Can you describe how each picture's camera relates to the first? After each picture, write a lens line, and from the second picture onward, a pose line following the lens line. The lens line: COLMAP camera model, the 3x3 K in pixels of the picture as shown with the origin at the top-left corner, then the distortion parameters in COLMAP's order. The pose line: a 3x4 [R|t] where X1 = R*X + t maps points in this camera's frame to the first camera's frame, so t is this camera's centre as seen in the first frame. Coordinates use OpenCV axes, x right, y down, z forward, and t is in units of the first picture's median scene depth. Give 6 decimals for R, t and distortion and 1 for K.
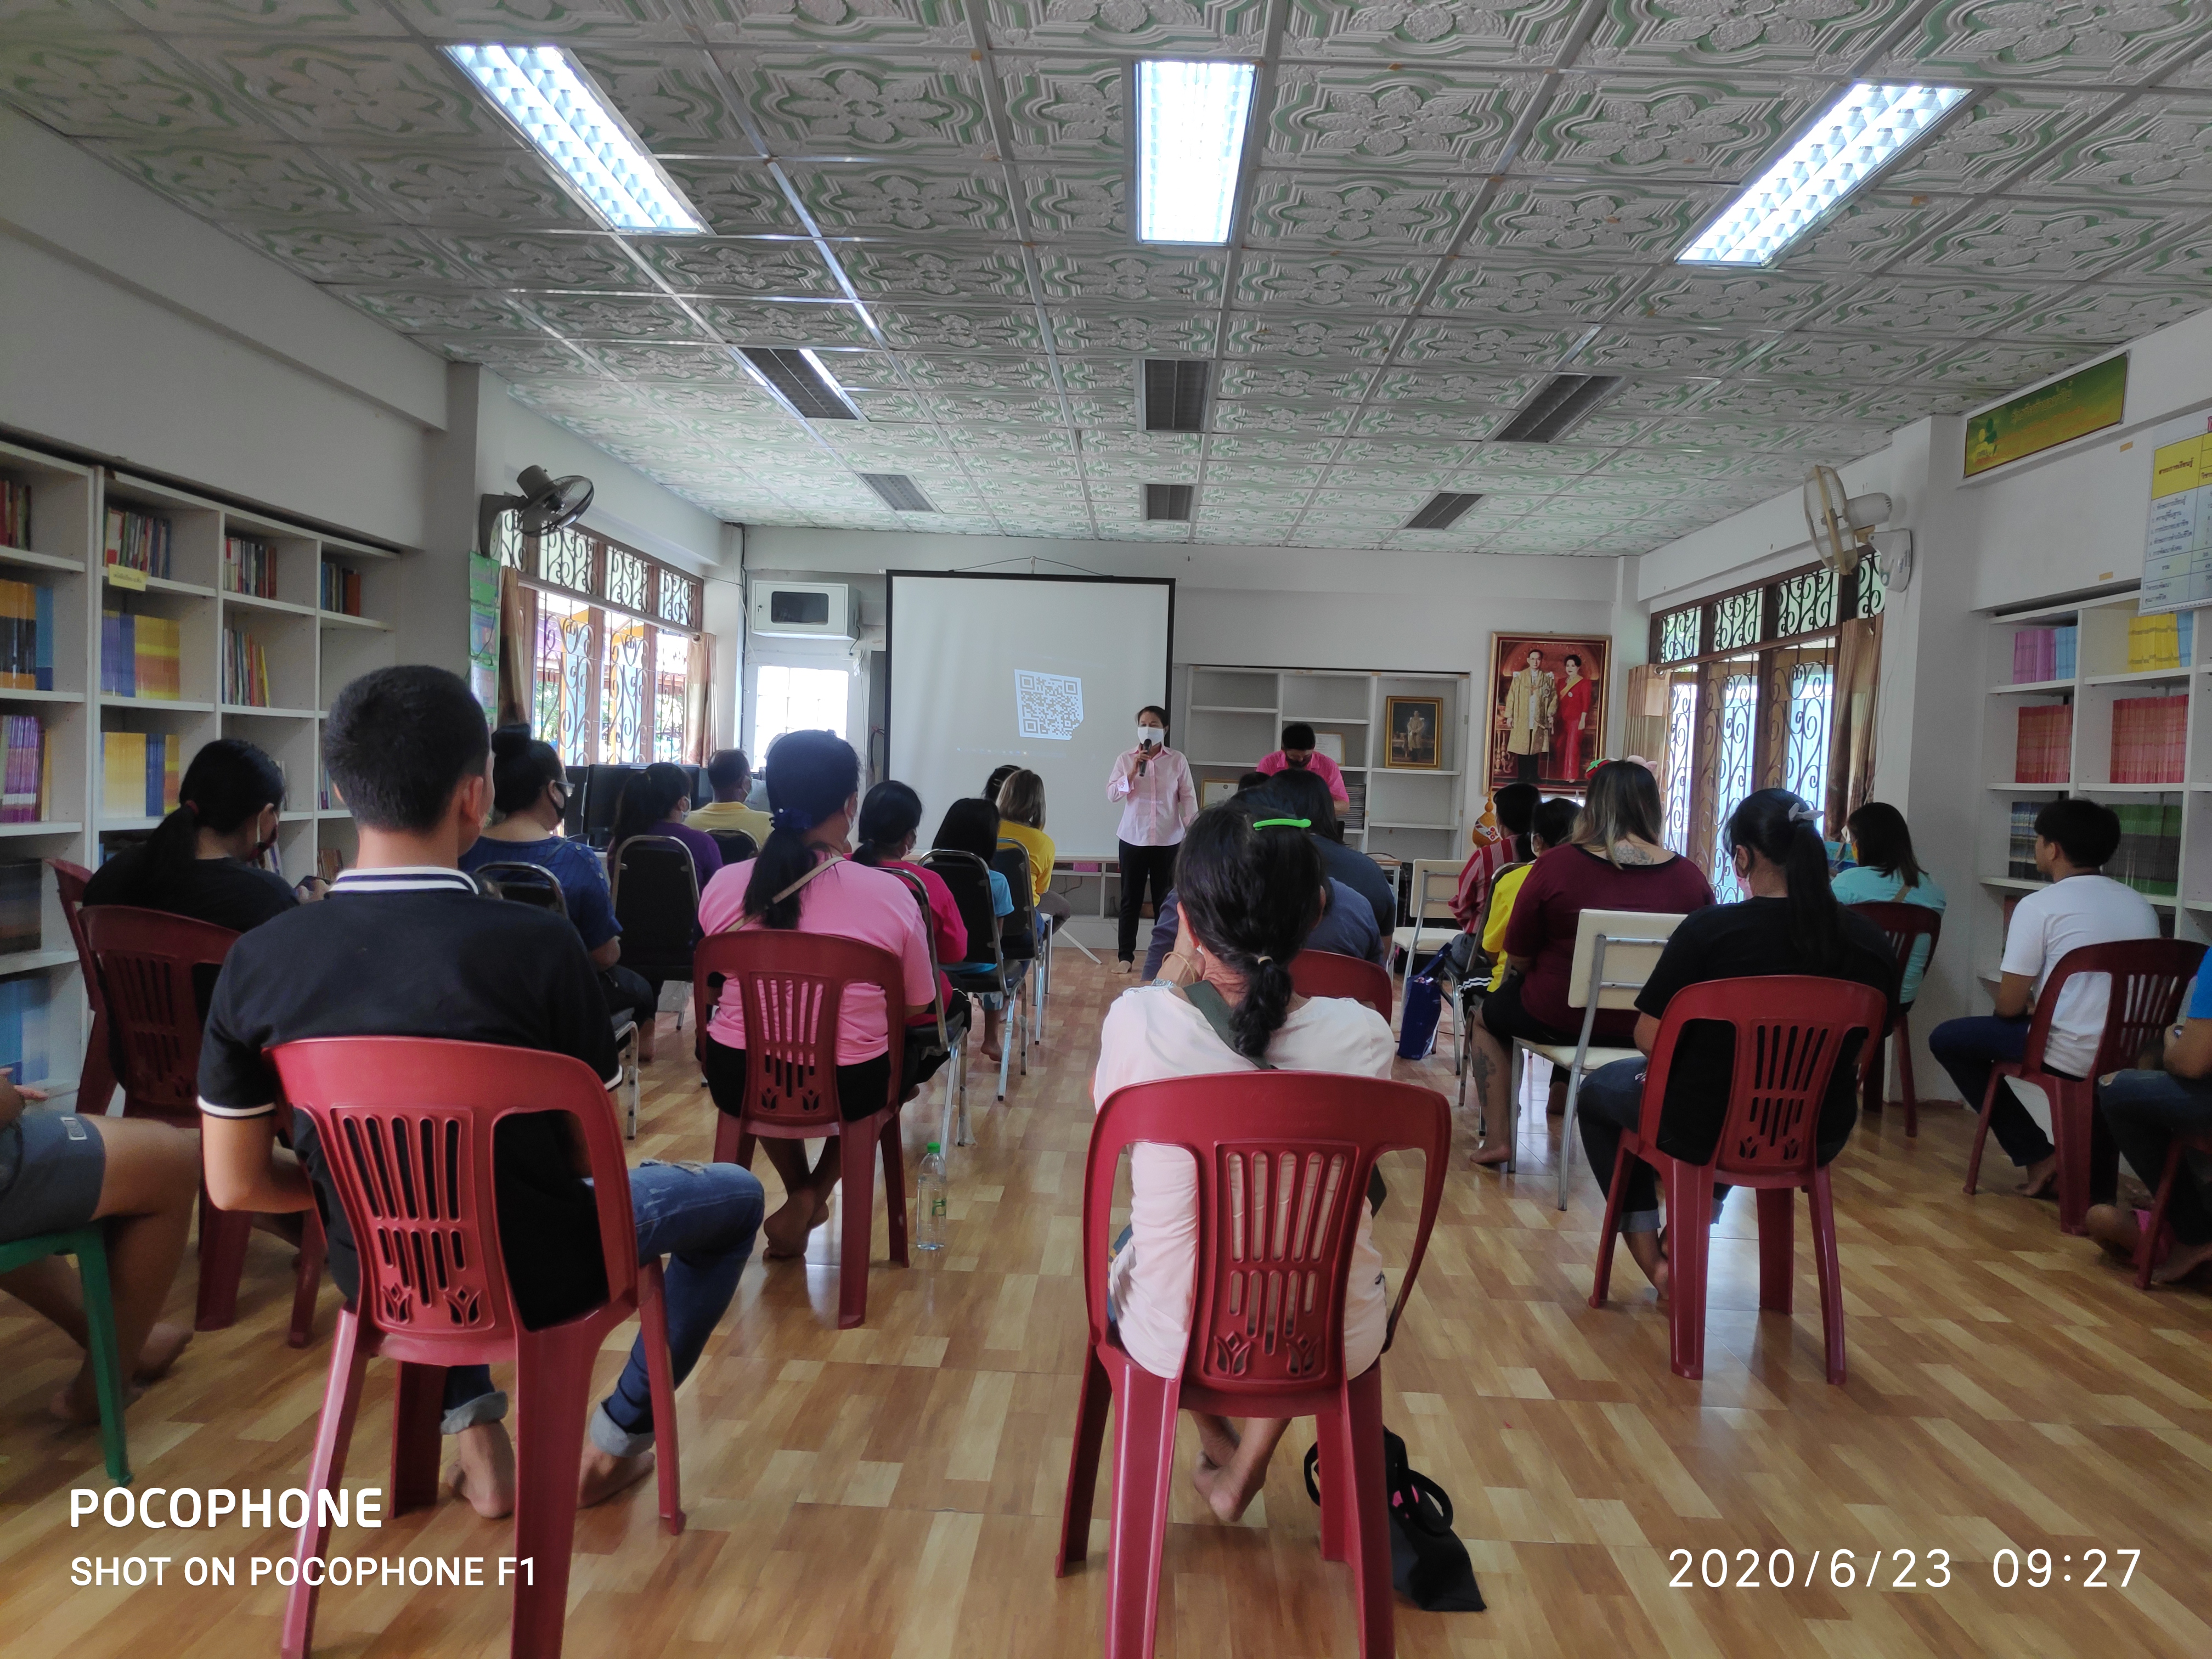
lens RADIAL K [[1601.6, 0, 1109.2], [0, 1601.6, 834.5], [0, 0, 1]] dist [-0.001503, -0.000313]
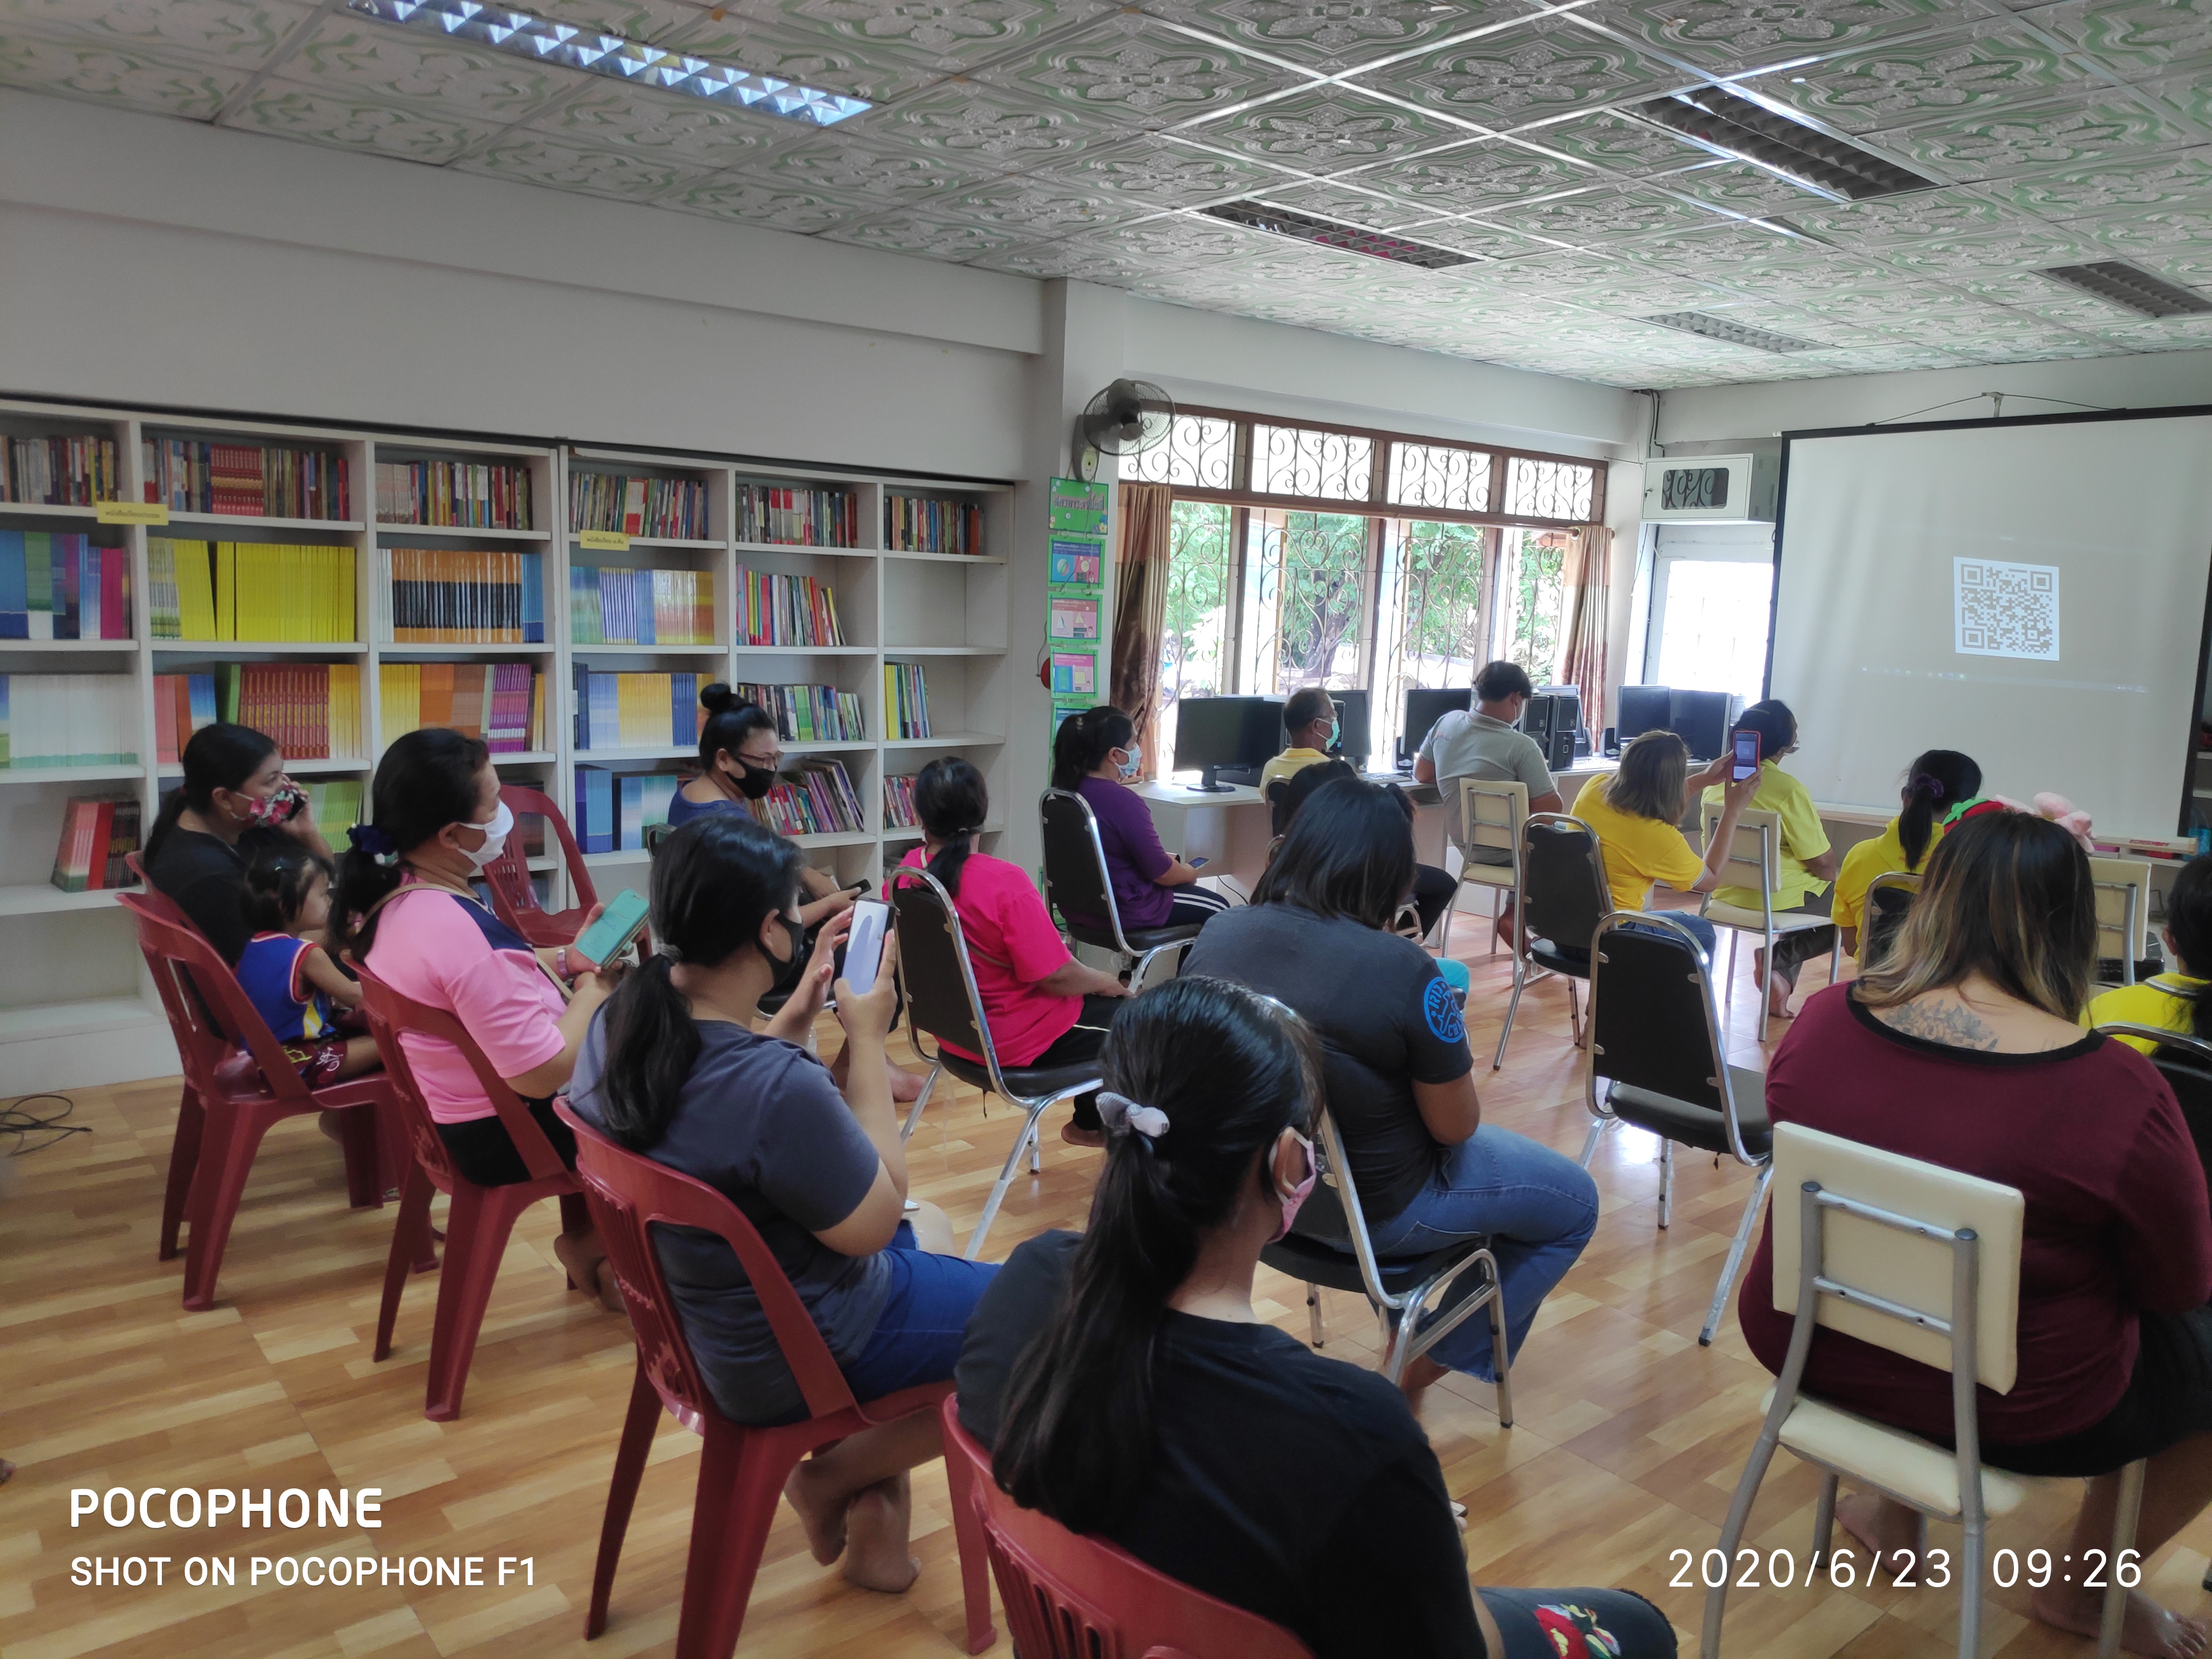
lens RADIAL K [[1580.4, 0, 1095.5], [0, 1580.4, 834.1], [0, 0, 1]] dist [0.060718, -0.125379]
pose [[0.647552, 0.094421, -0.756149, 0.363985], [-0.035382, 0.994949, 0.093940, -0.051868], [0.761199, -0.034076, 0.647622, 0.383487]]
